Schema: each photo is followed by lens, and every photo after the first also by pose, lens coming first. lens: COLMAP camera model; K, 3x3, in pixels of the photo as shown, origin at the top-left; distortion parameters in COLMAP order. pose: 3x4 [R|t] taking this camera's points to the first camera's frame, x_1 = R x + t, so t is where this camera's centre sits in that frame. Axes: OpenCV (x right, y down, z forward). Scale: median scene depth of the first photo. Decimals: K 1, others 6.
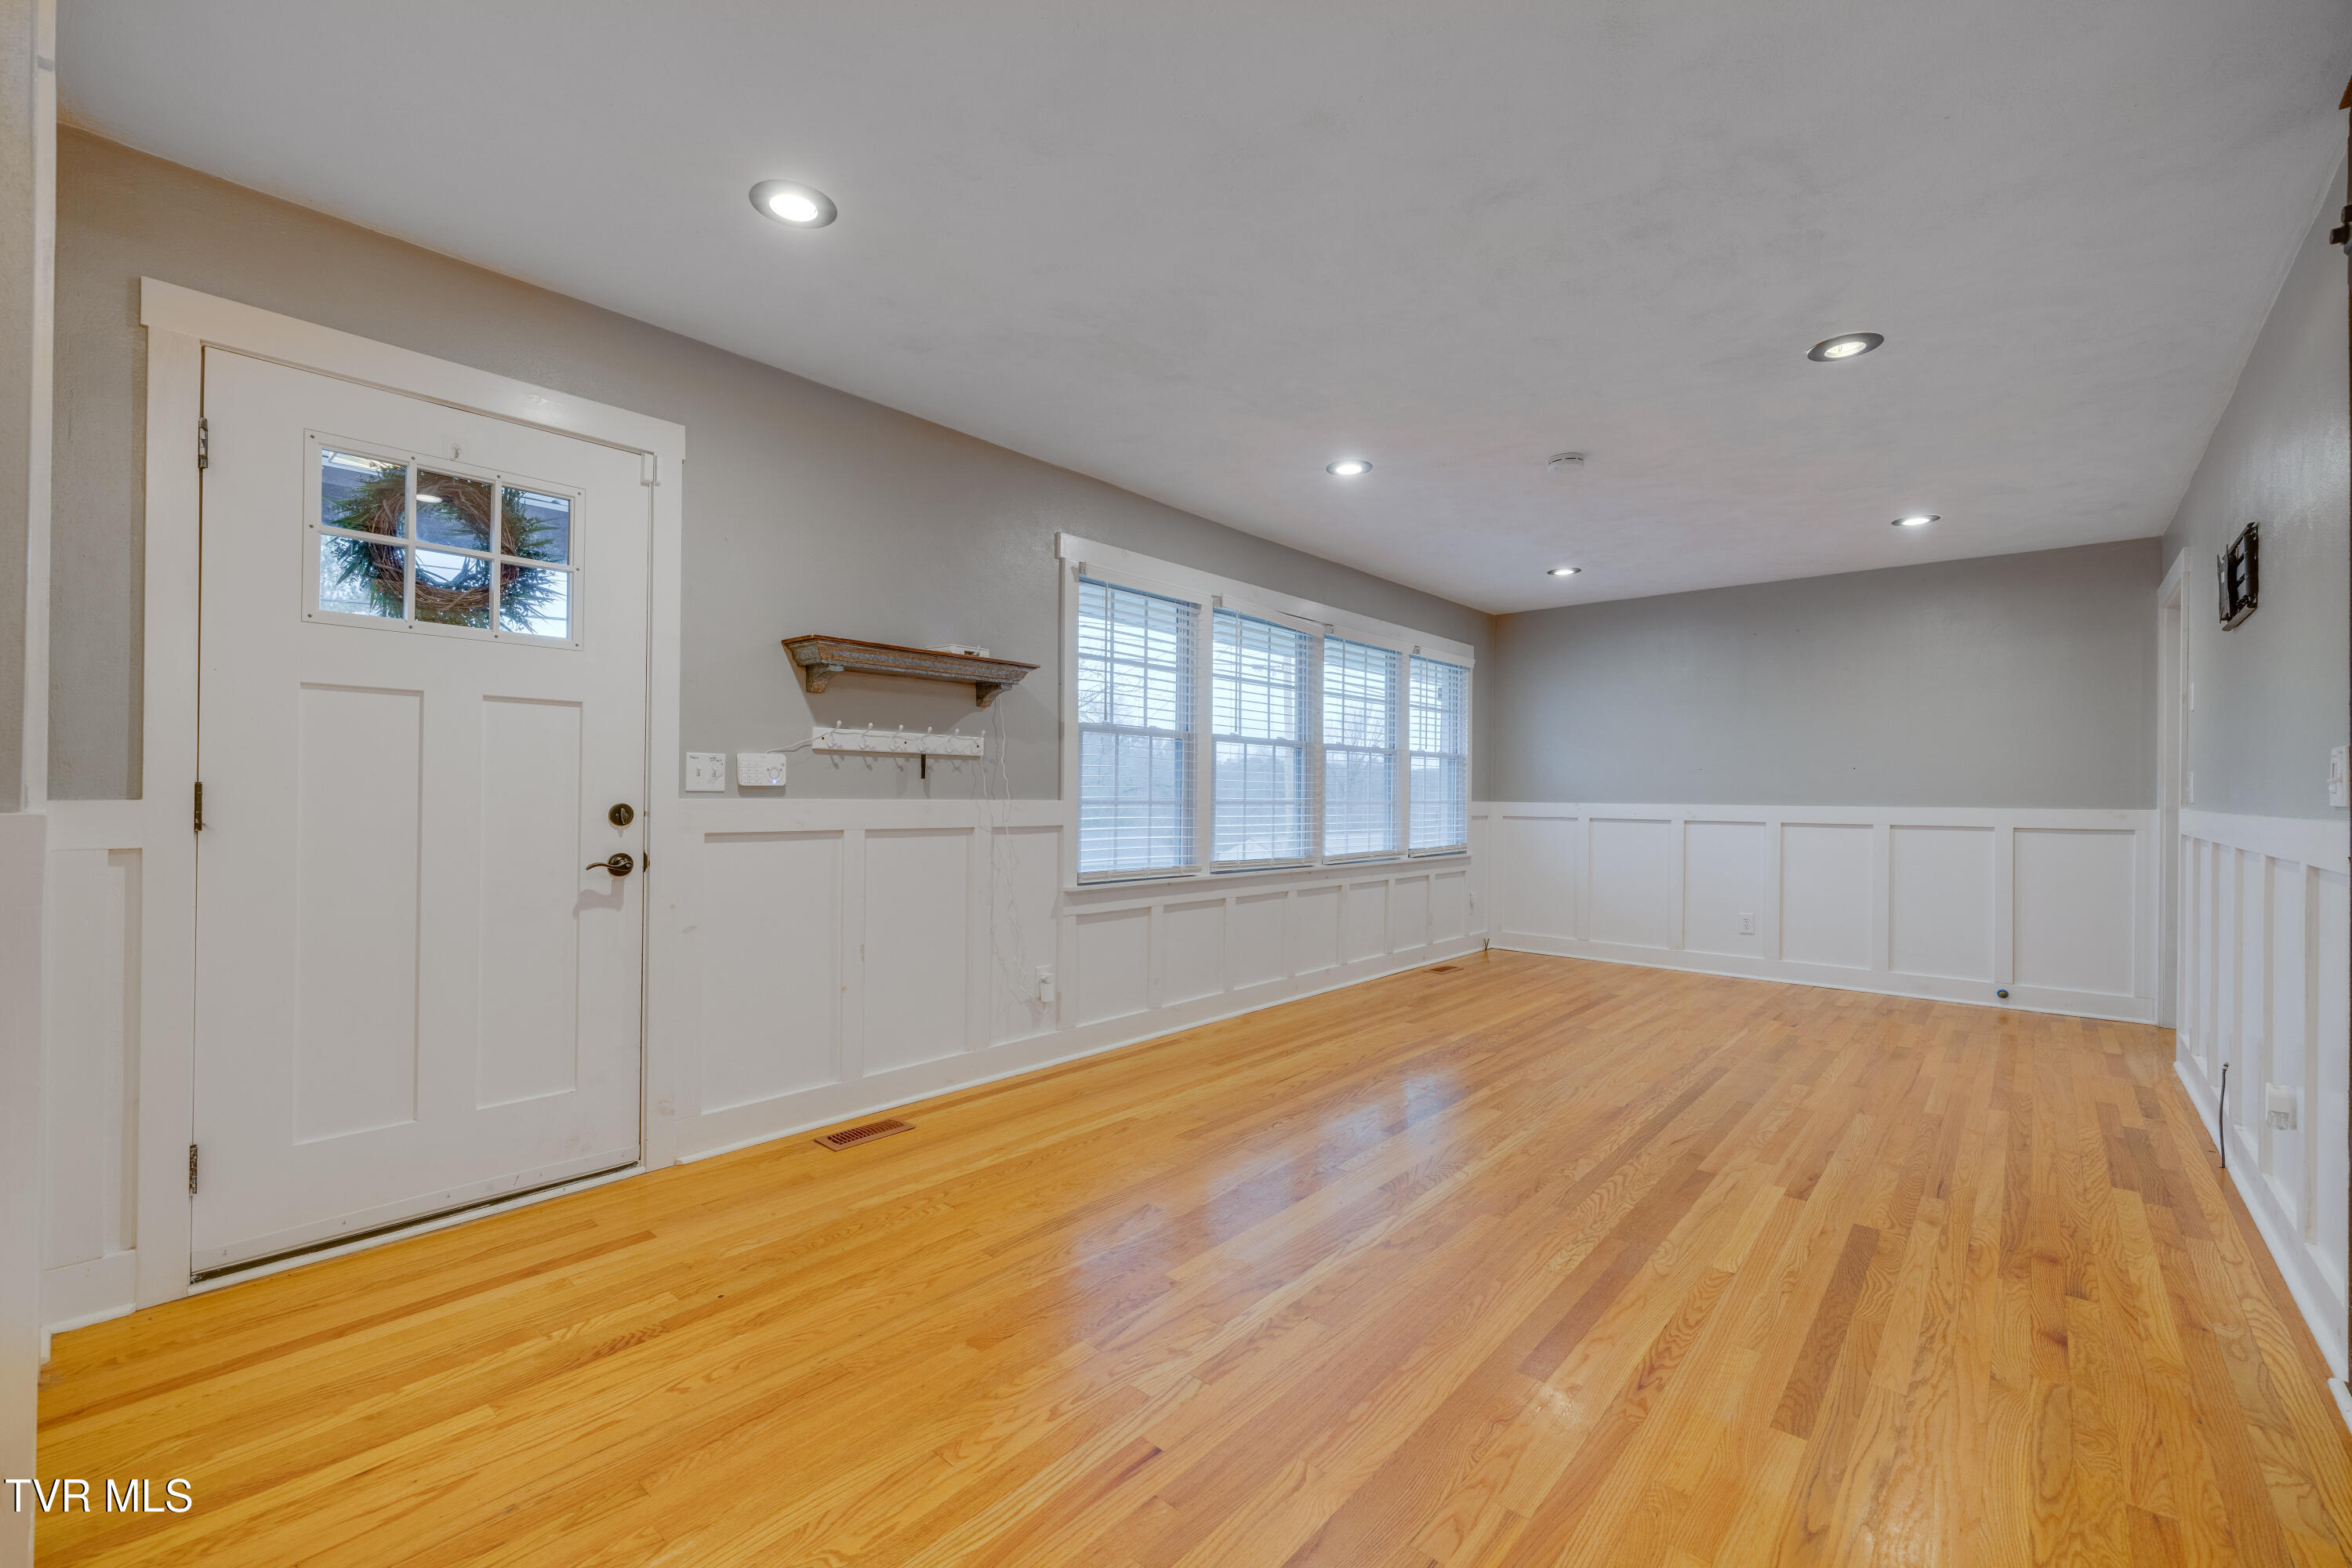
lens RADIAL K [[977.3, 0, 1169.3], [0, 977.3, 791.0], [0, 0, 1]] dist [0.000669, 0.000004]
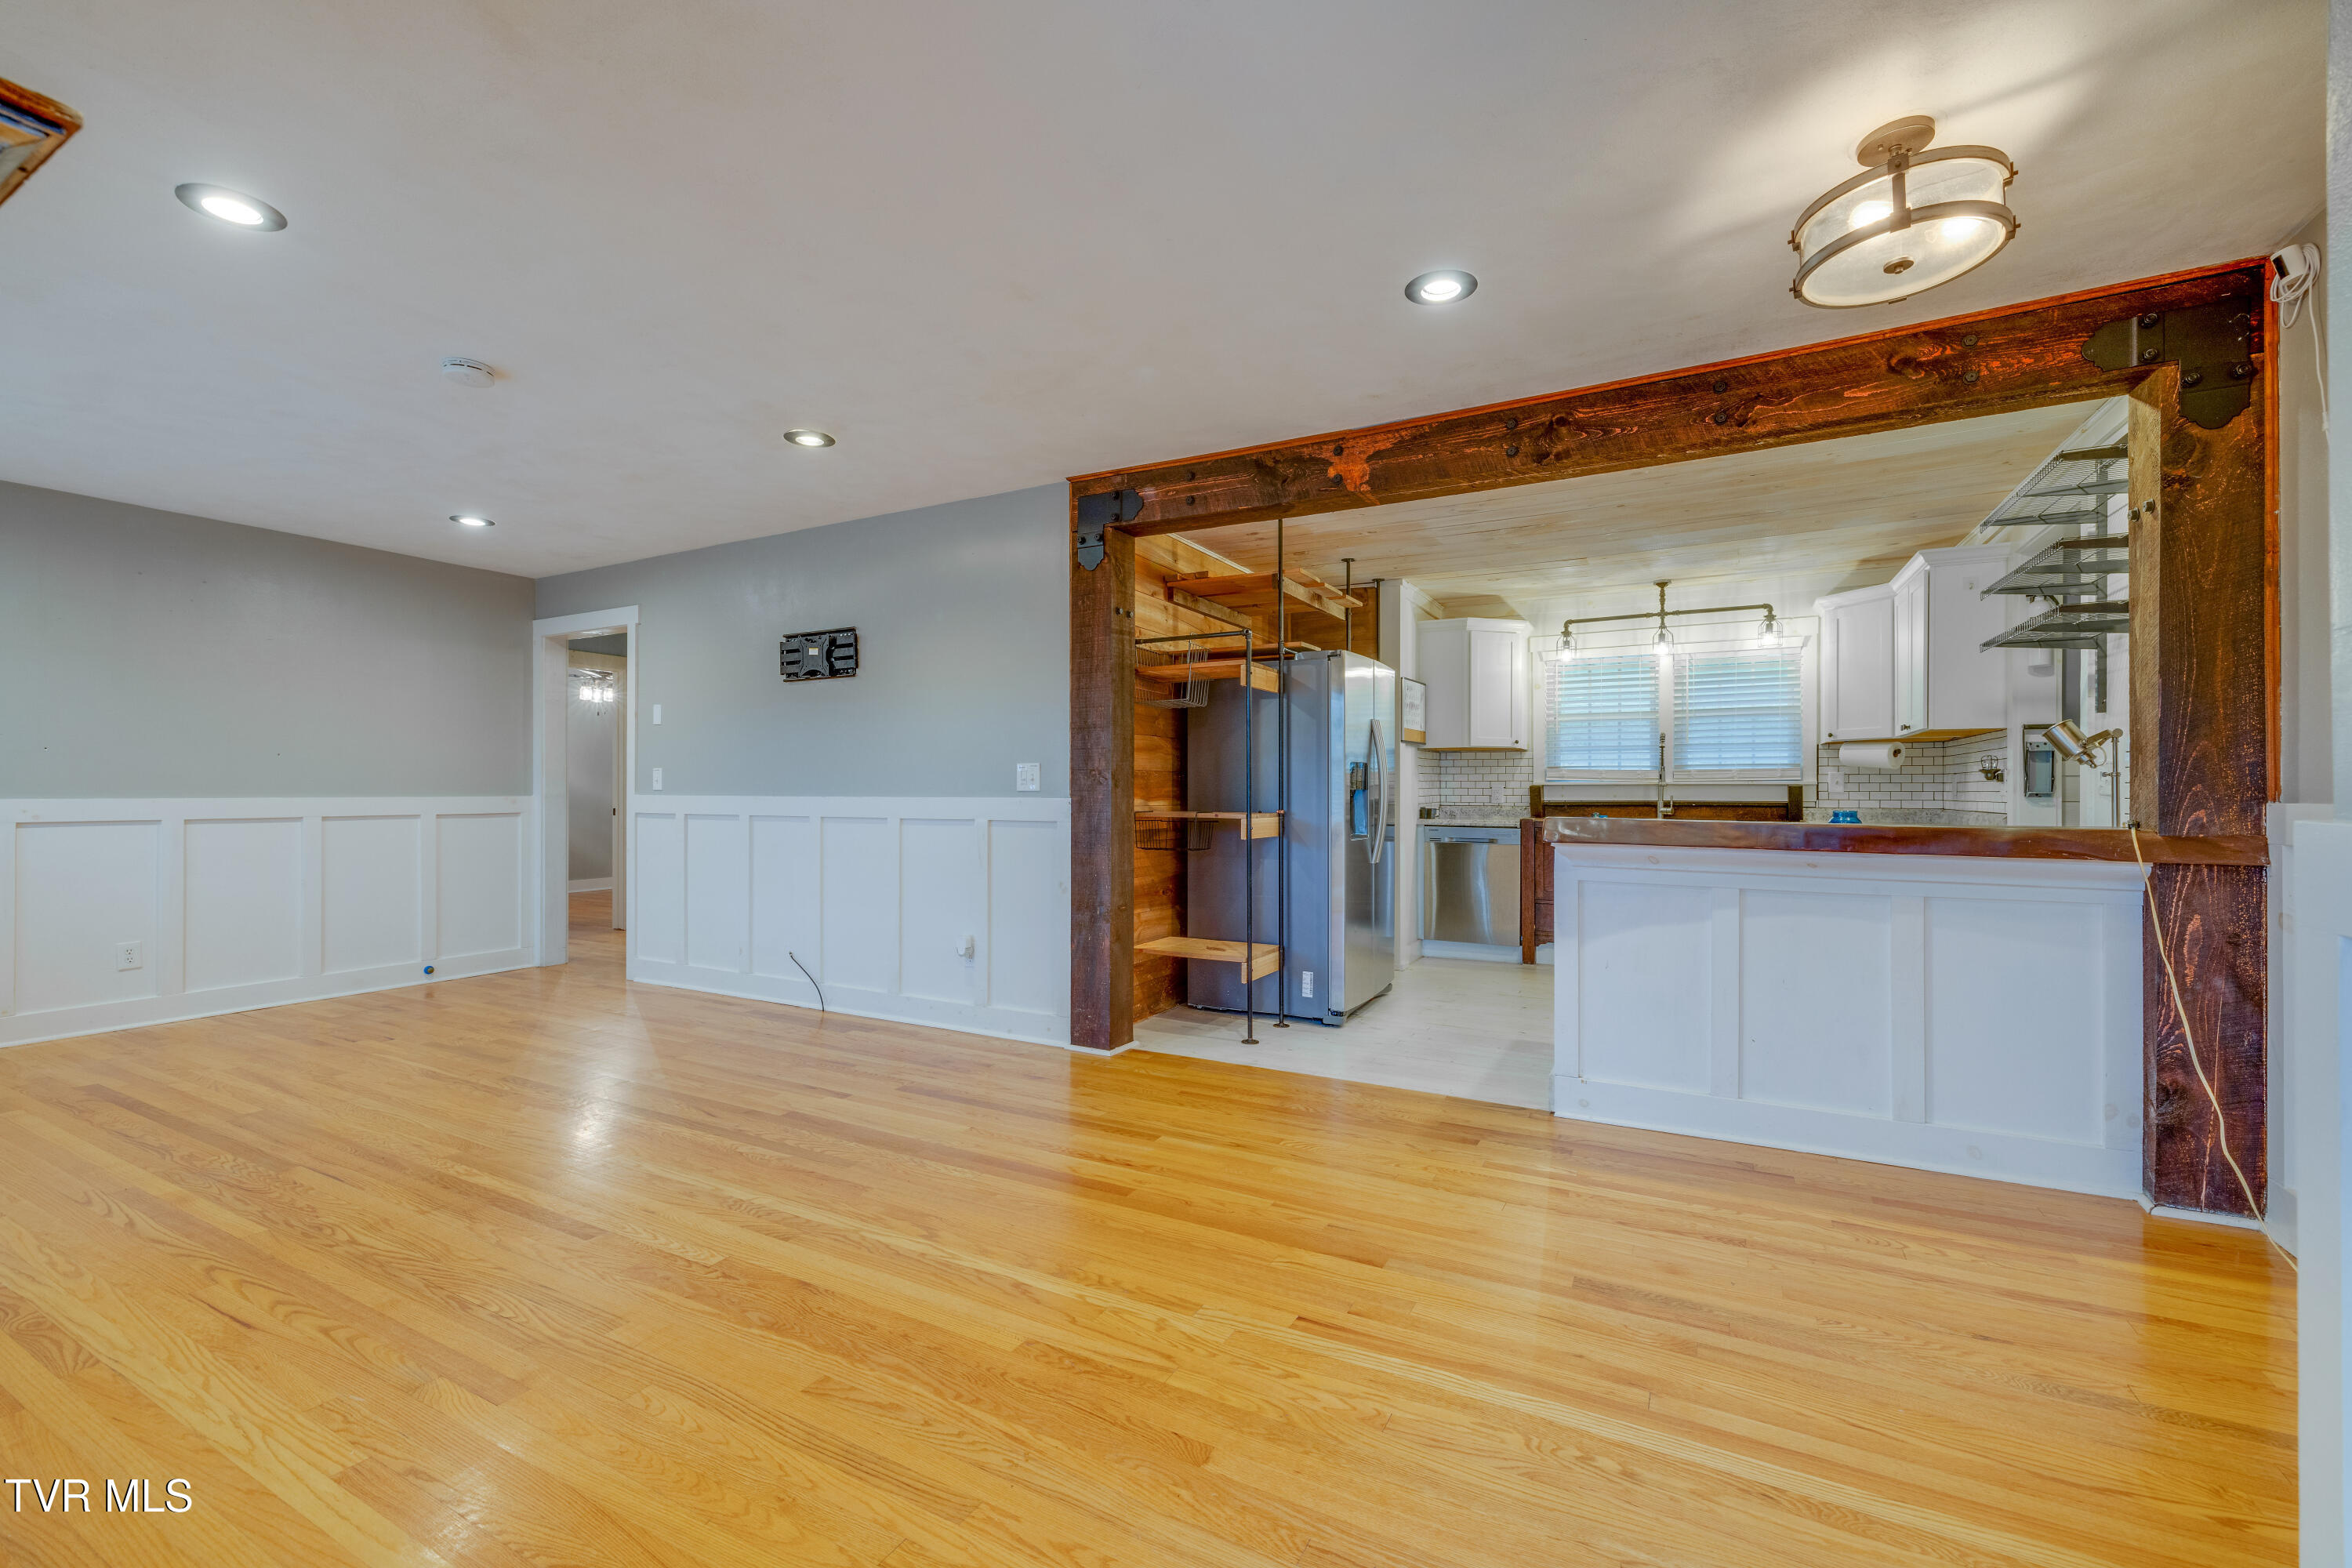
lens RADIAL K [[976.2, 0, 1166.0], [0, 976.2, 791.3], [0, 0, 1]] dist [-0.000240, 0.000722]
pose [[-0.224218, -0.009172, 0.974496, -0.557067], [-0.004934, 0.999954, 0.008277, -0.001796], [-0.974526, -0.002952, -0.224253, 0.684759]]
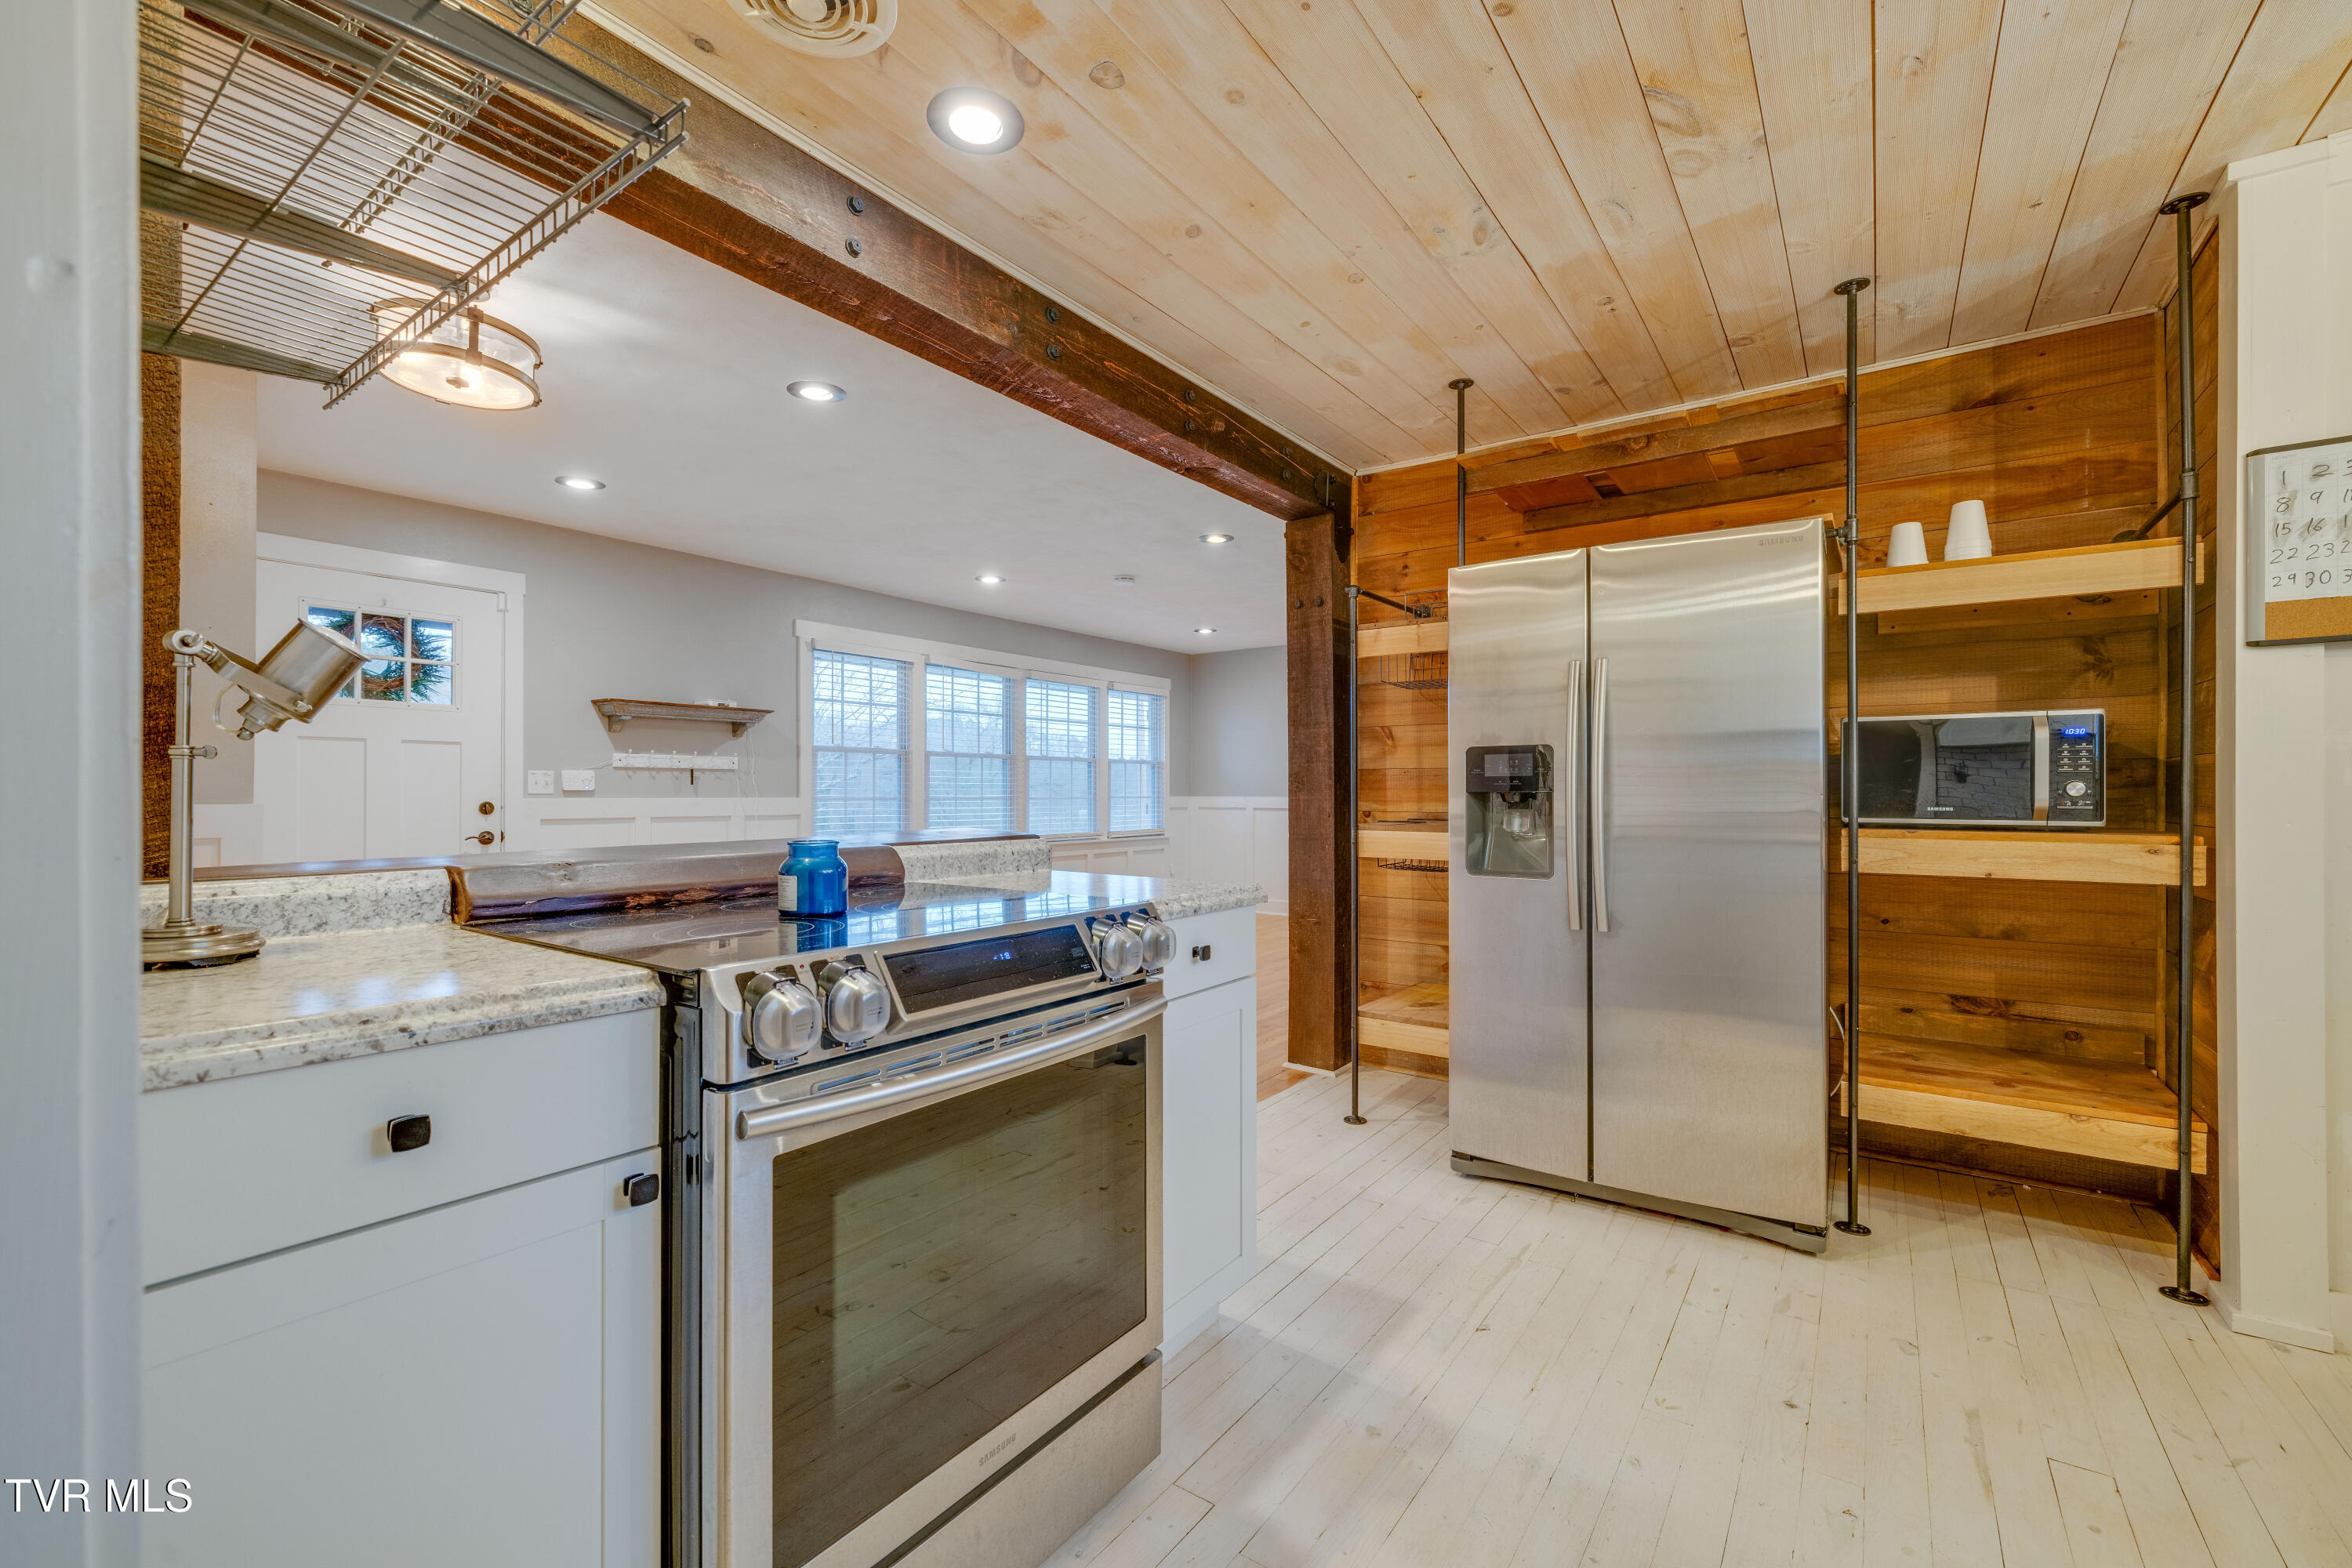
lens RADIAL K [[977.3, 0, 1169.3], [0, 977.3, 791.0], [0, 0, 1]] dist [0.000669, 0.000004]
pose [[0.995145, -0.008252, 0.098076, 0.353042], [0.008043, 0.999964, 0.002521, -0.000202], [-0.098093, -0.001720, 0.995176, -0.627997]]
